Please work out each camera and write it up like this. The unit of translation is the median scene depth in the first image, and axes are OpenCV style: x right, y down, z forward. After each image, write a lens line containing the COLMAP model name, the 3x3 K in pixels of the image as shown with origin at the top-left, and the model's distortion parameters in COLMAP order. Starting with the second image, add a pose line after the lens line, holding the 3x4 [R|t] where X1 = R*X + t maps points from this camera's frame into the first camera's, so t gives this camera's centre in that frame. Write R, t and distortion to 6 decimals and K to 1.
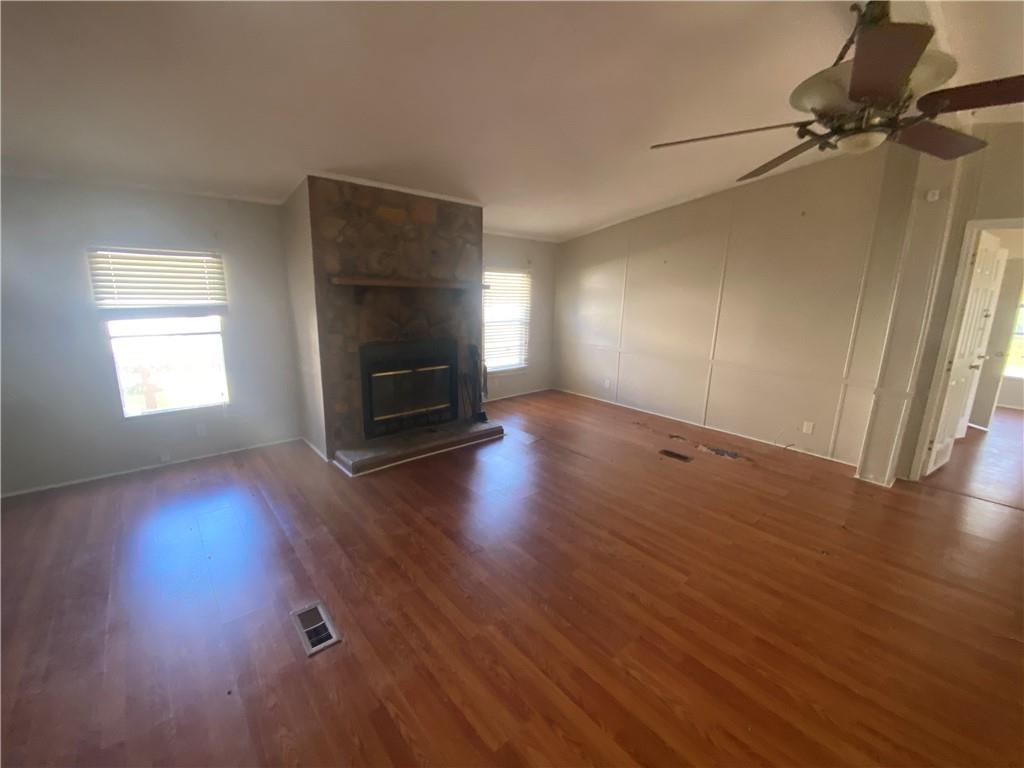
lens RADIAL K [[415.0, 0, 512.7], [0, 415.0, 379.5], [0, 0, 1]] dist [0.030251, -0.025950]
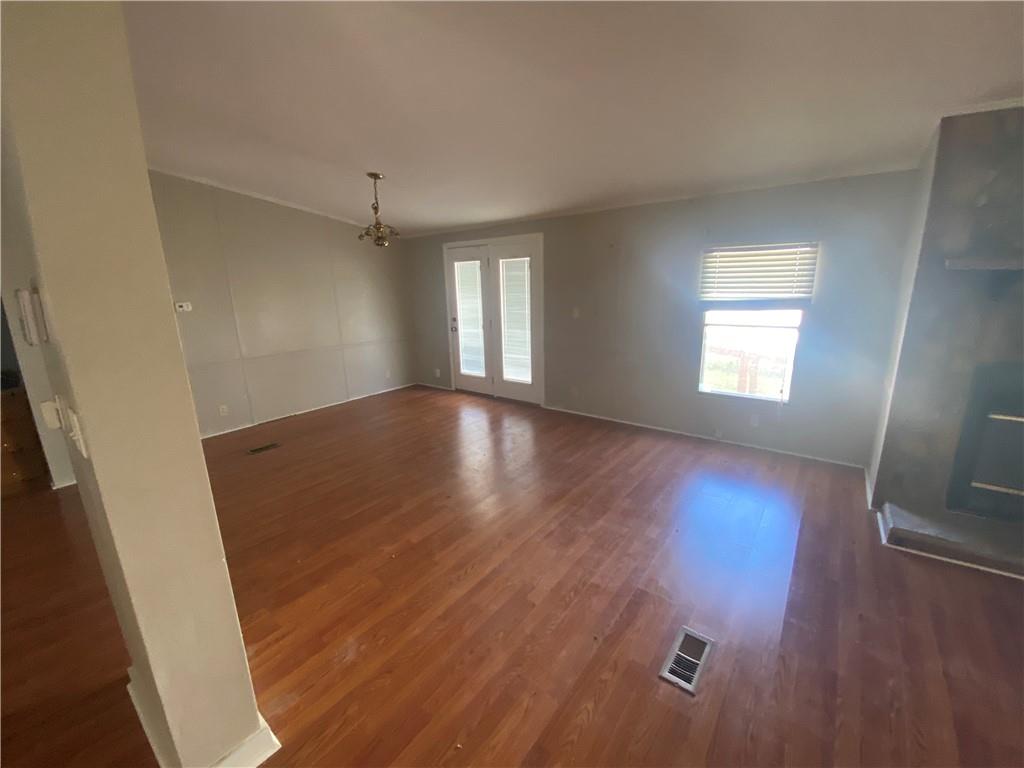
lens RADIAL K [[415.0, 0, 512.7], [0, 415.0, 379.5], [0, 0, 1]] dist [0.030251, -0.025950]
pose [[0.195219, 0.196342, -0.960905, 0.116293], [-0.175862, 0.970885, 0.162653, -0.042063], [0.964864, 0.137234, 0.224065, 0.198944]]
